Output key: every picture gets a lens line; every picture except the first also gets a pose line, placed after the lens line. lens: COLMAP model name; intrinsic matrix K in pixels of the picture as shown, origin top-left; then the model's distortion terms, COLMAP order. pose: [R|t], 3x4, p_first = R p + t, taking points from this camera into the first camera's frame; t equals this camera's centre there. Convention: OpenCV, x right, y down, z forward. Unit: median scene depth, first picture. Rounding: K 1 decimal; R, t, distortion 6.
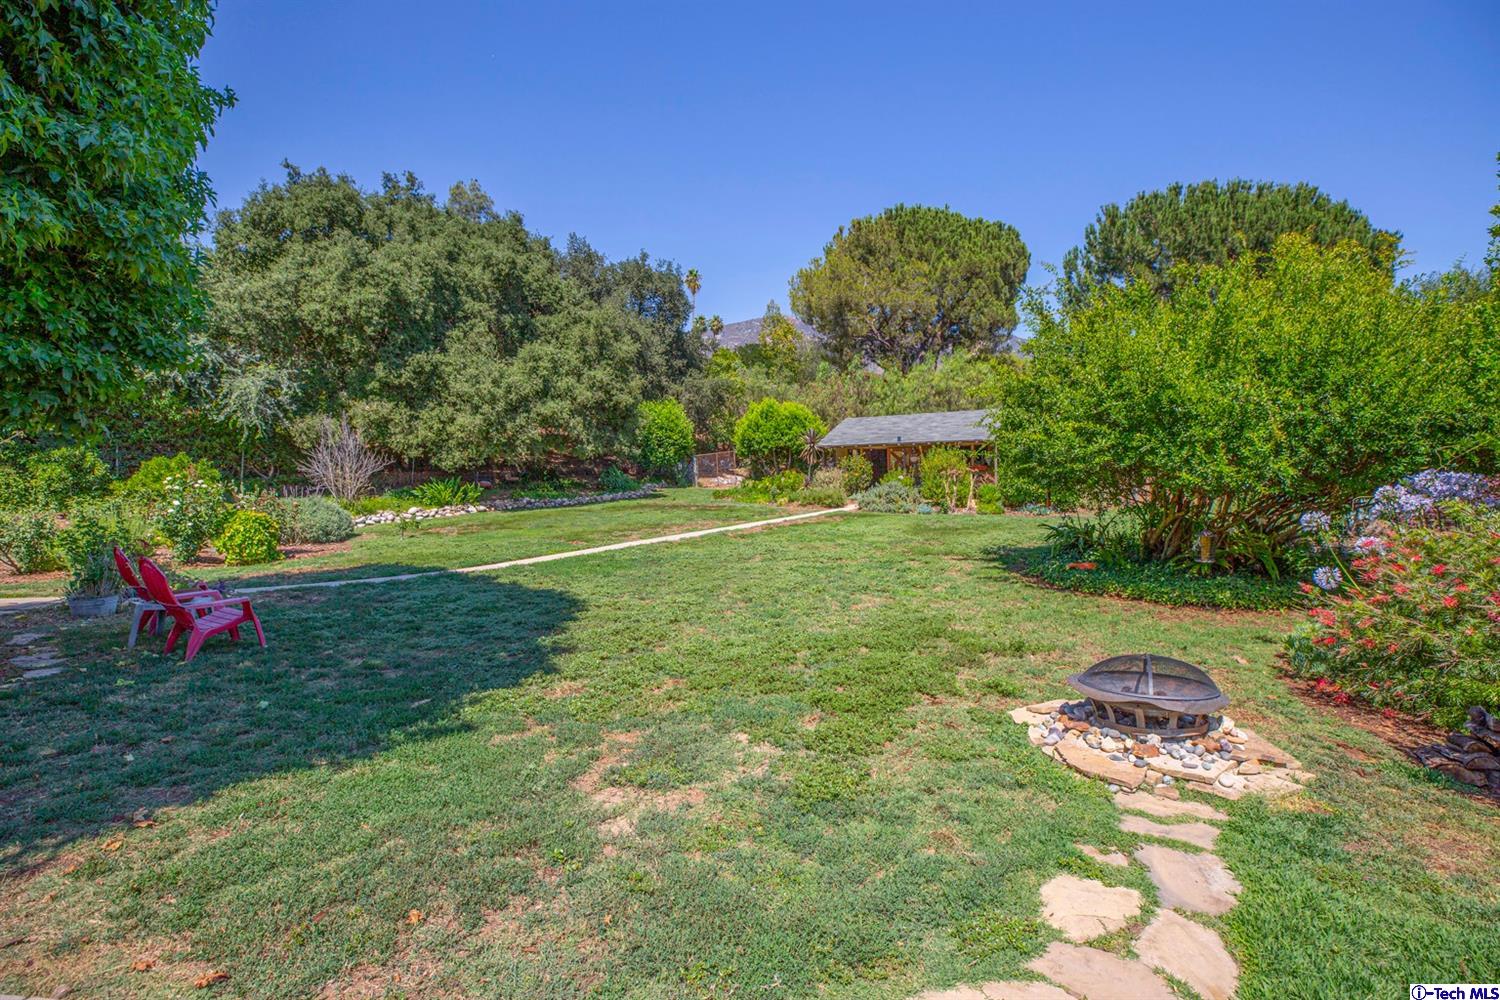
lens RADIAL K [[685.3, 0, 741.0], [0, 685.3, 489.3], [0, 0, 1]] dist [-0.032590, 0.001317]
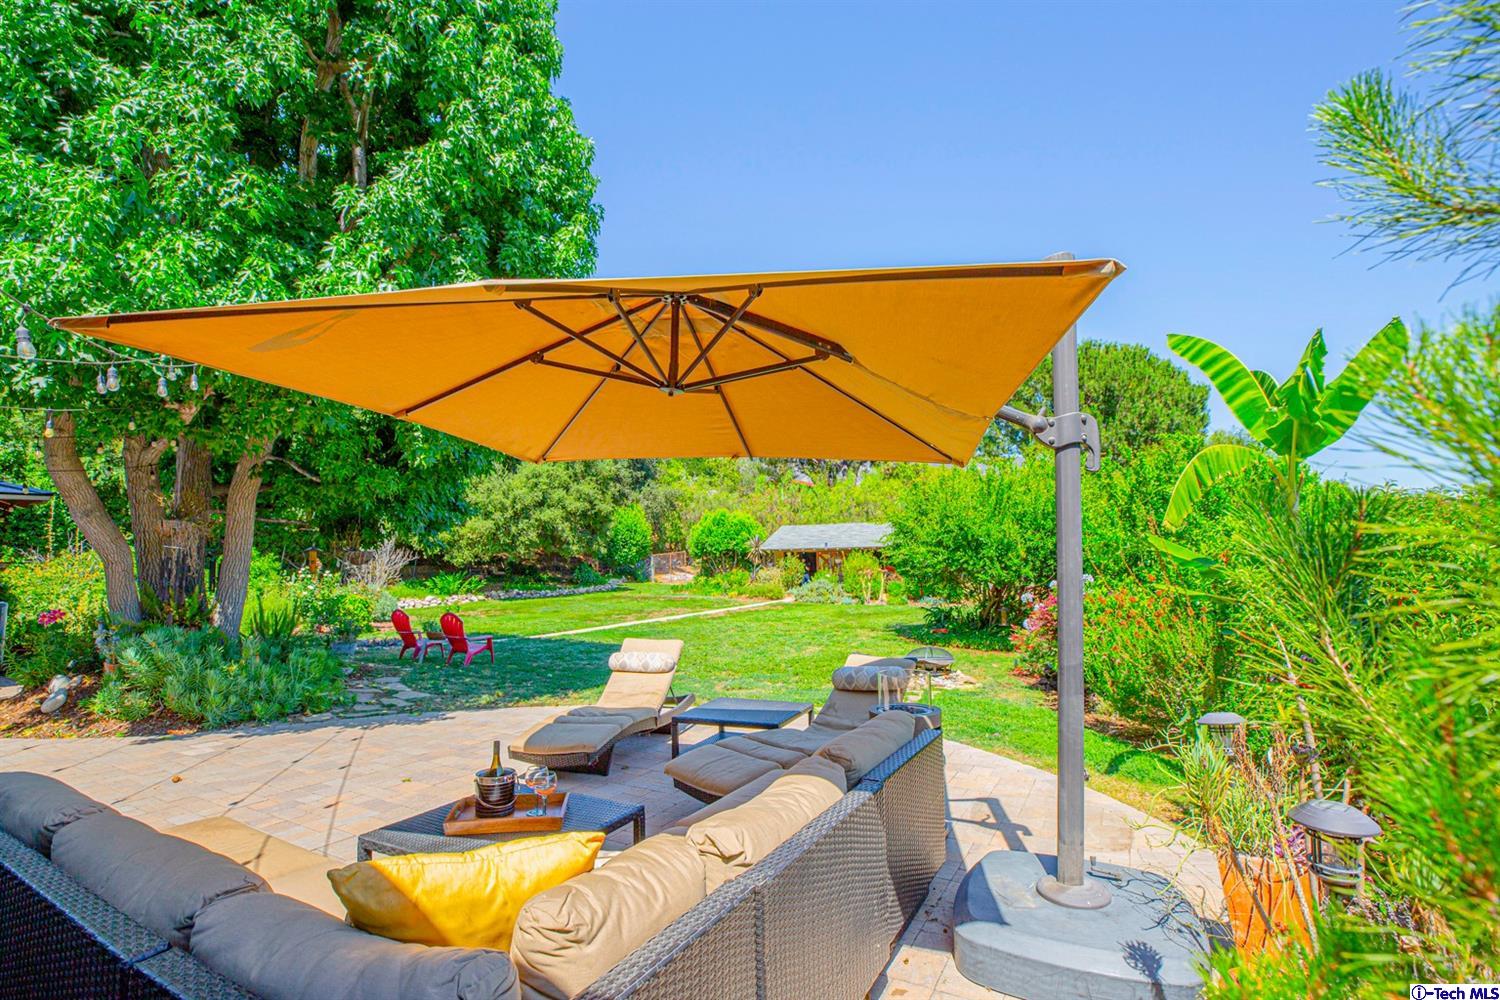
lens RADIAL K [[699.3, 0, 740.3], [0, 699.3, 493.8], [0, 0, 1]] dist [-0.040632, 0.005076]
pose [[0.994023, 0.022934, 0.106738, -0.056535], [-0.008616, 0.991116, -0.132718, 0.004404], [-0.108833, 0.131005, 0.985390, -0.225096]]
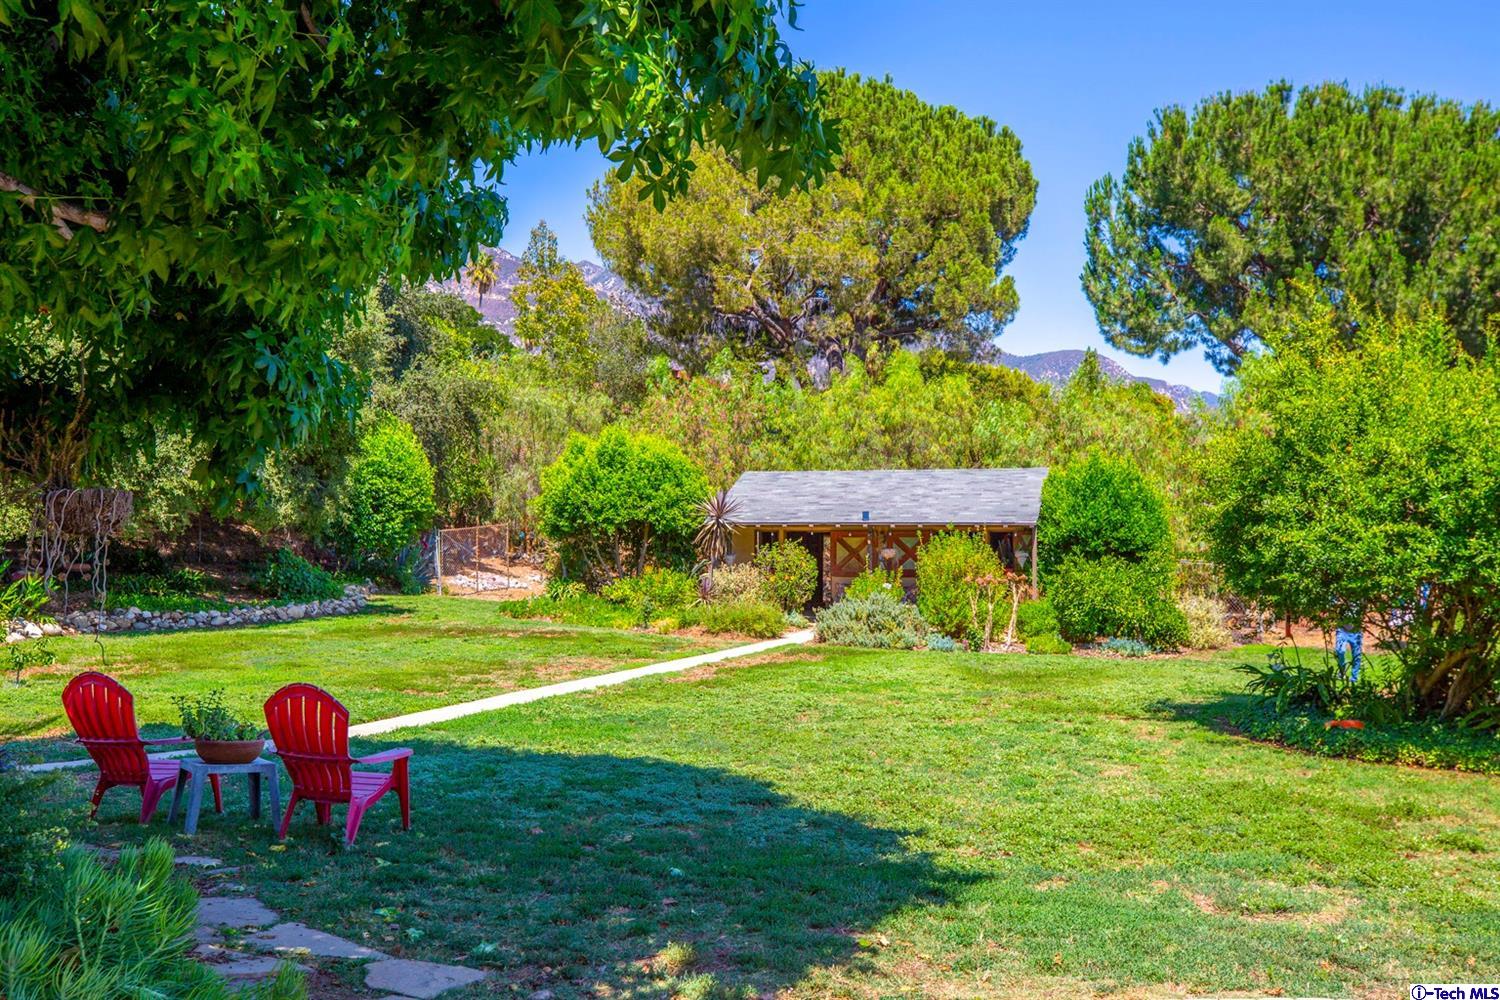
lens RADIAL K [[1470.0, 0, 723.3], [0, 1470.0, 537.7], [0, 0, 1]] dist [0.047631, 0.000000]
pose [[0.963948, 0.034916, 0.263789, -0.175680], [-0.022707, 0.998531, -0.049194, 0.004436], [-0.265119, 0.041431, 0.963325, -0.099166]]
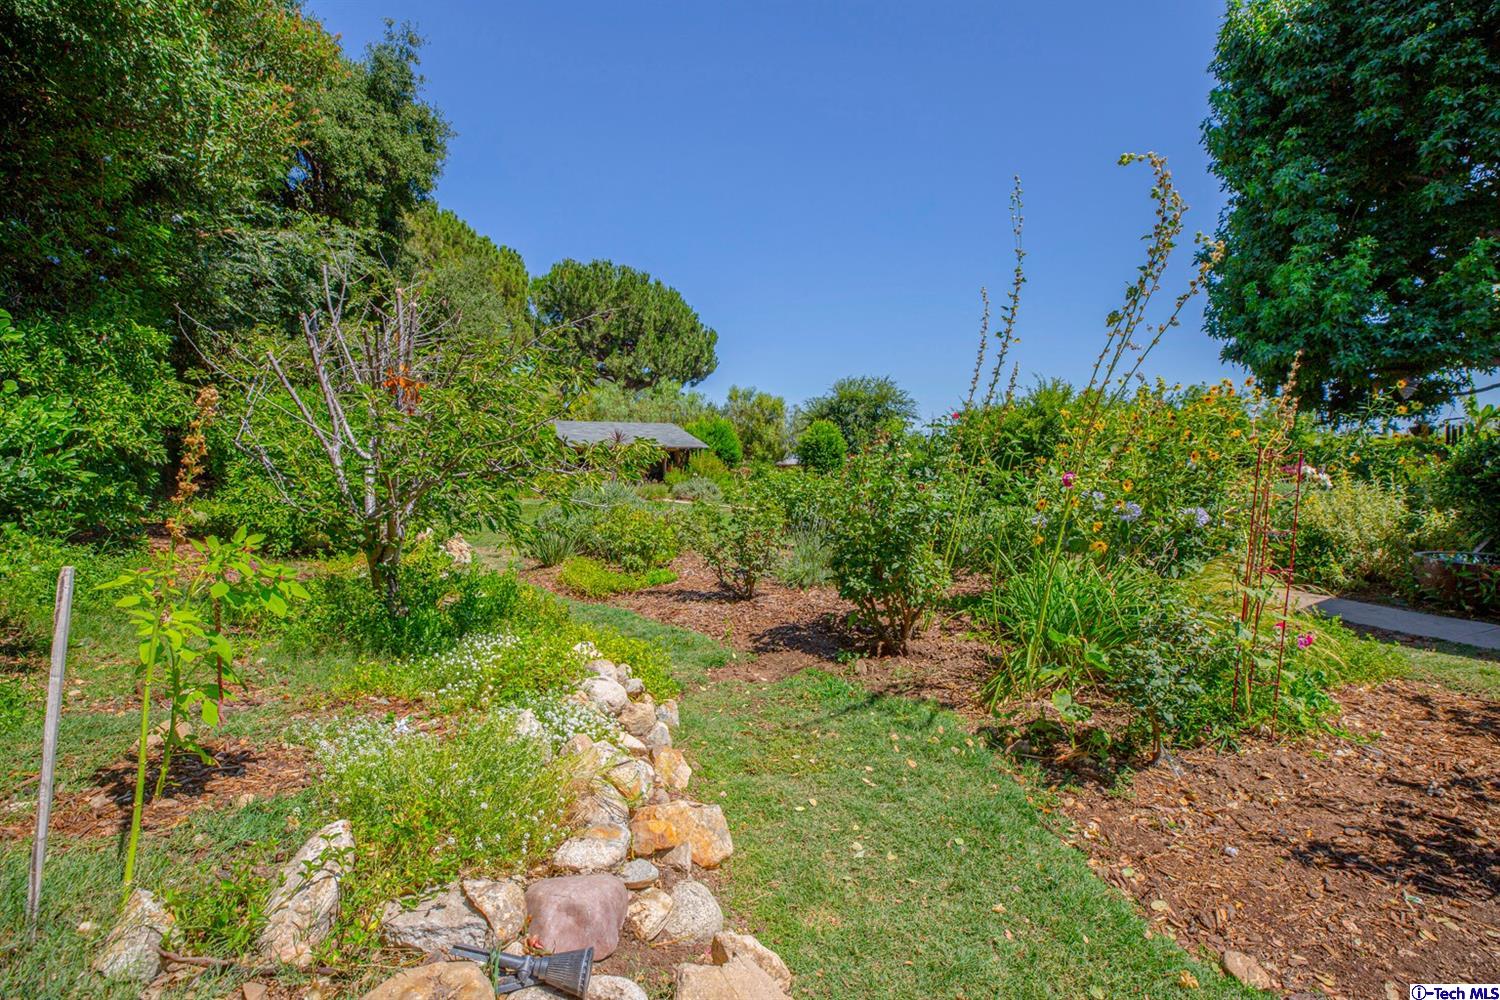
lens RADIAL K [[699.3, 0, 738.3], [0, 699.3, 497.8], [0, 0, 1]] dist [-0.040632, 0.005076]
pose [[0.360320, -0.019252, 0.932630, -0.751719], [0.035516, 0.999345, 0.006908, 0.015297], [-0.932152, 0.030634, 0.360768, 0.391078]]
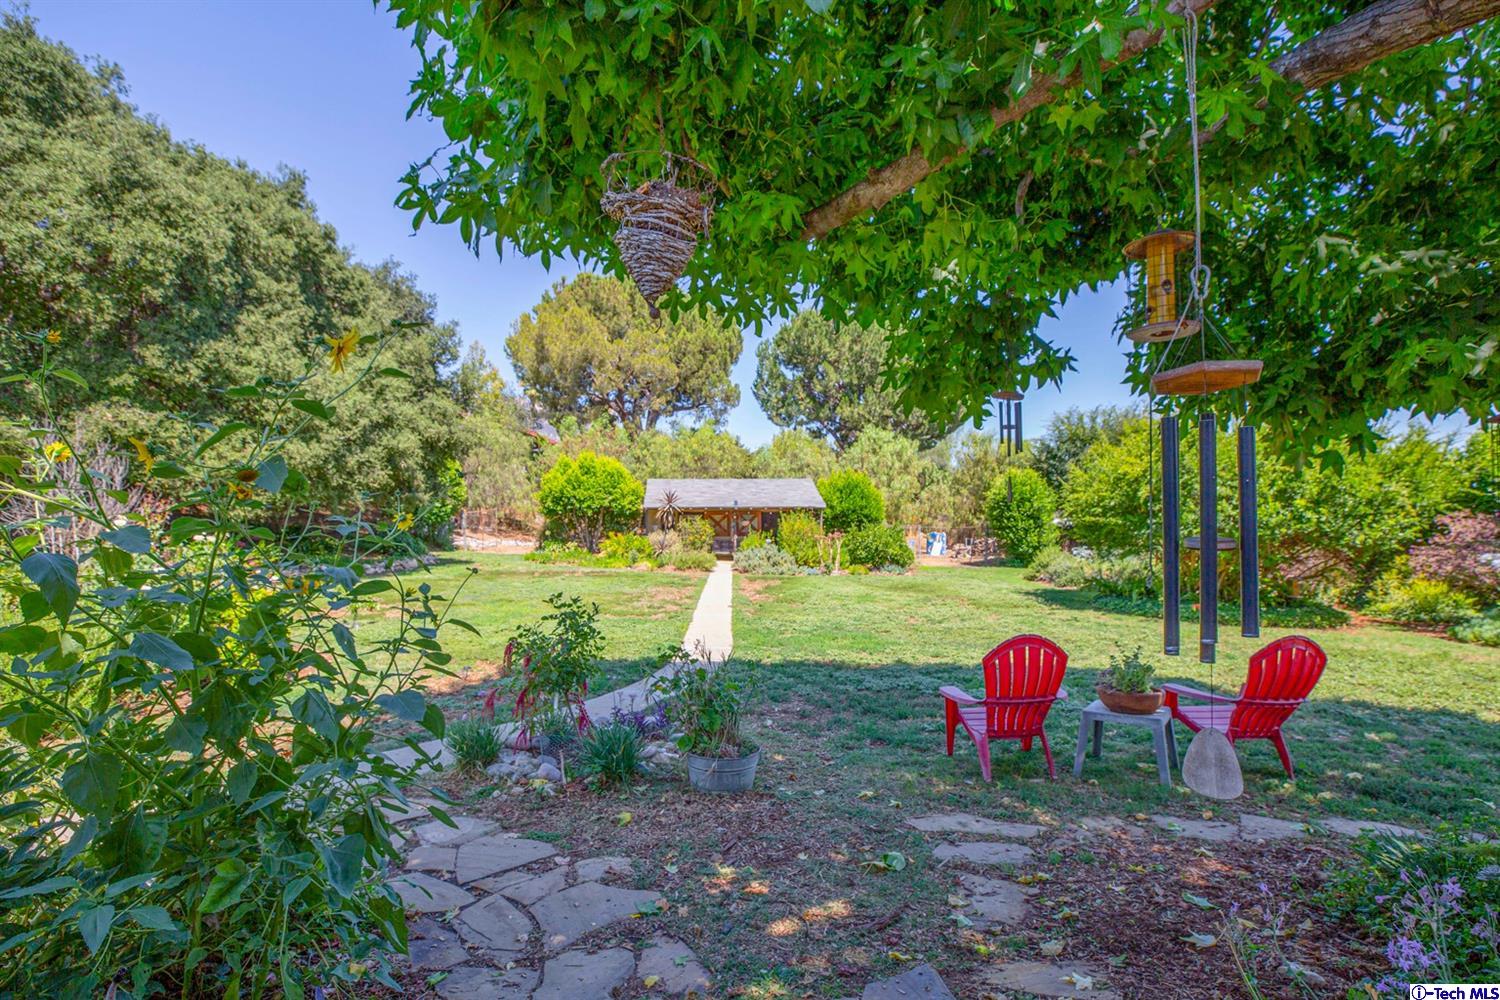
lens RADIAL K [[699.3, 0, 716.2], [0, 699.3, 518.8], [0, 0, 1]] dist [-0.040632, 0.005076]
pose [[0.825319, 0.028036, 0.563970, -0.343938], [0.001715, 0.998638, -0.052153, 0.003308], [-0.564664, 0.044010, 0.824147, 0.154342]]
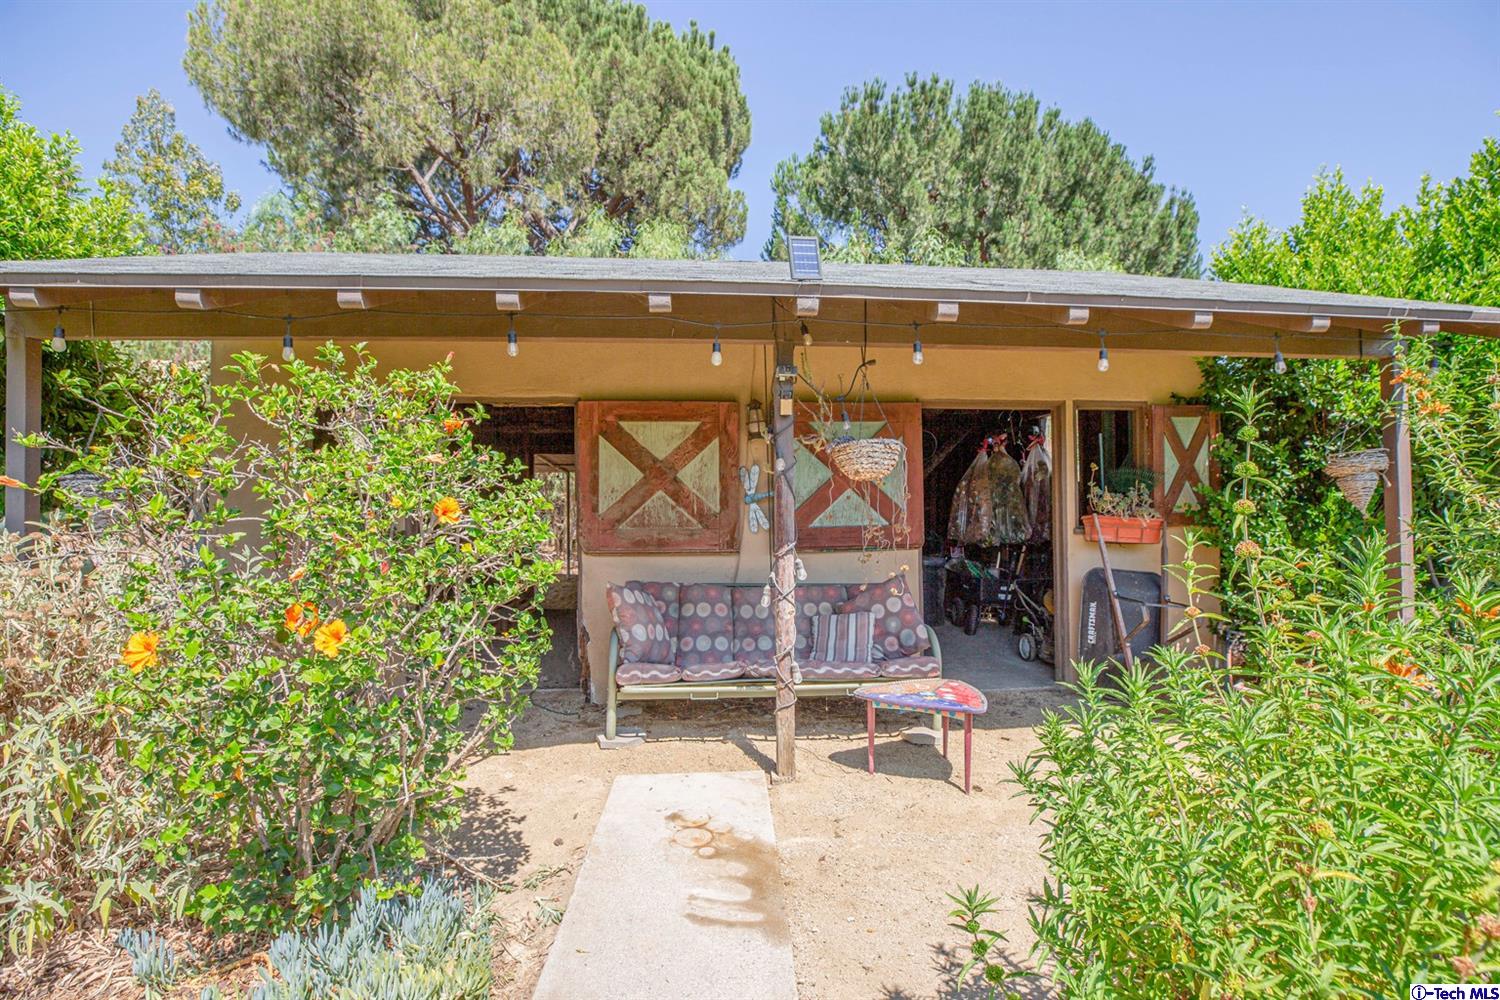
lens RADIAL K [[699.3, 0, 753.8], [0, 699.3, 501.7], [0, 0, 1]] dist [-0.040632, 0.005076]
pose [[0.786729, 0.026420, 0.616733, 0.145581], [0.007985, 0.998565, -0.052963, -0.027583], [-0.617247, 0.046592, 0.785388, 0.846885]]
